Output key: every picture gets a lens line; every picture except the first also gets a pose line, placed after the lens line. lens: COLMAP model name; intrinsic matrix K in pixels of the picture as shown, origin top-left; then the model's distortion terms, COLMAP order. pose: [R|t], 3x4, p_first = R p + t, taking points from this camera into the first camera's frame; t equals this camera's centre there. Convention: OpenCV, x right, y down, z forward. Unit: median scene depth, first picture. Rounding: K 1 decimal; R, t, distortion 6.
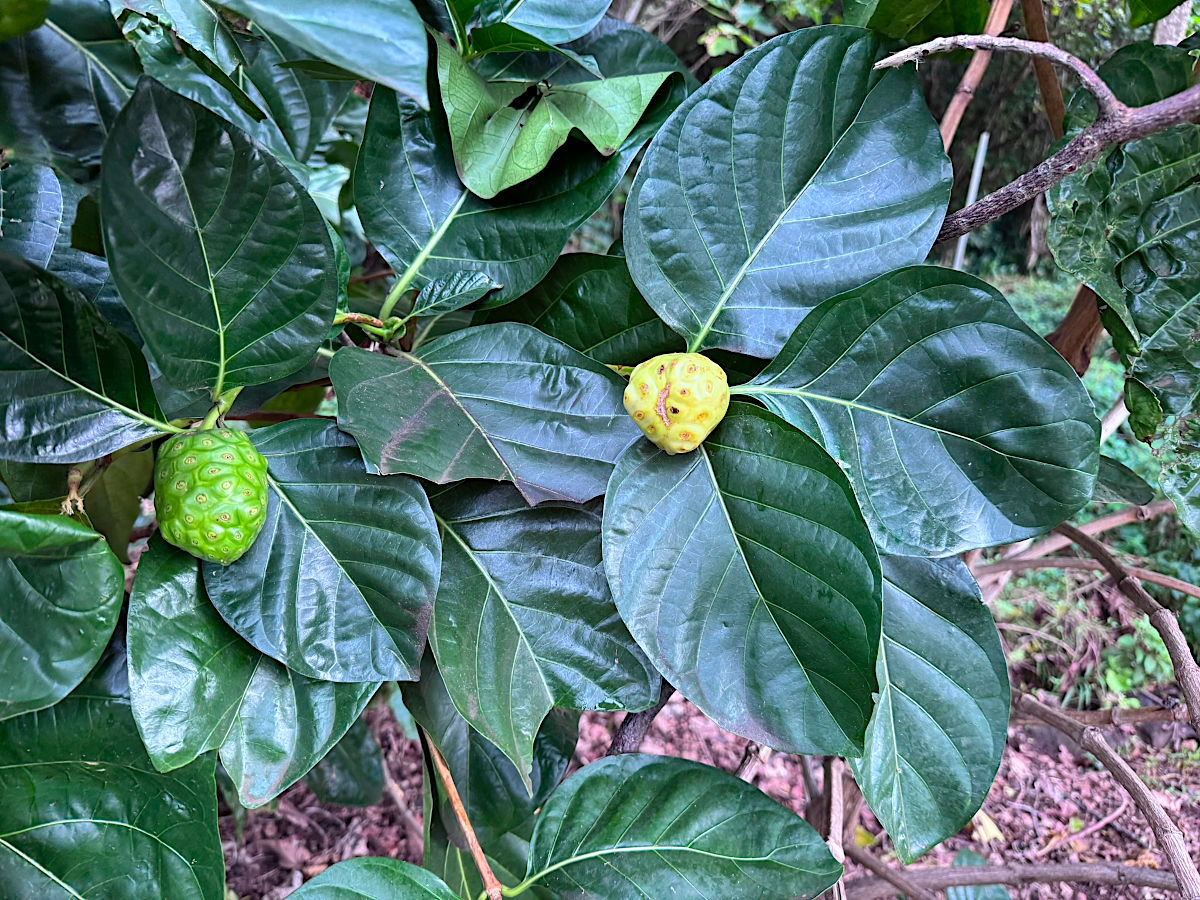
lens RADIAL K [[840.8, 0, 599.8], [0, 840.8, 448.7], [0, 0, 1]] dist [0.000001, -0.000032]
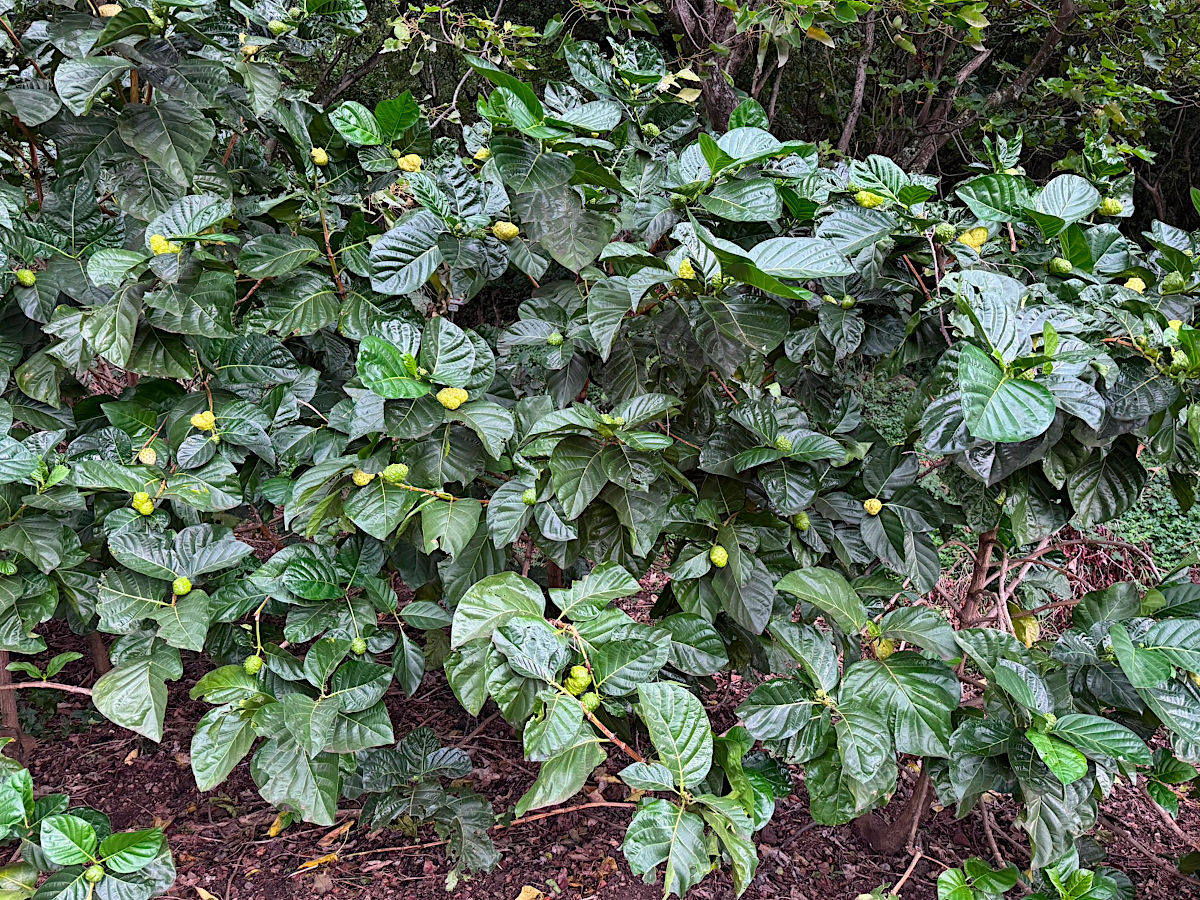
lens RADIAL K [[840.8, 0, 600.9], [0, 840.8, 449.0], [0, 0, 1]] dist [0.000001, -0.000032]
pose [[0.956790, -0.032741, -0.288931, -0.018961], [-0.000697, 0.993380, -0.114877, 0.223900], [0.290779, 0.110114, 0.950433, -5.270244]]
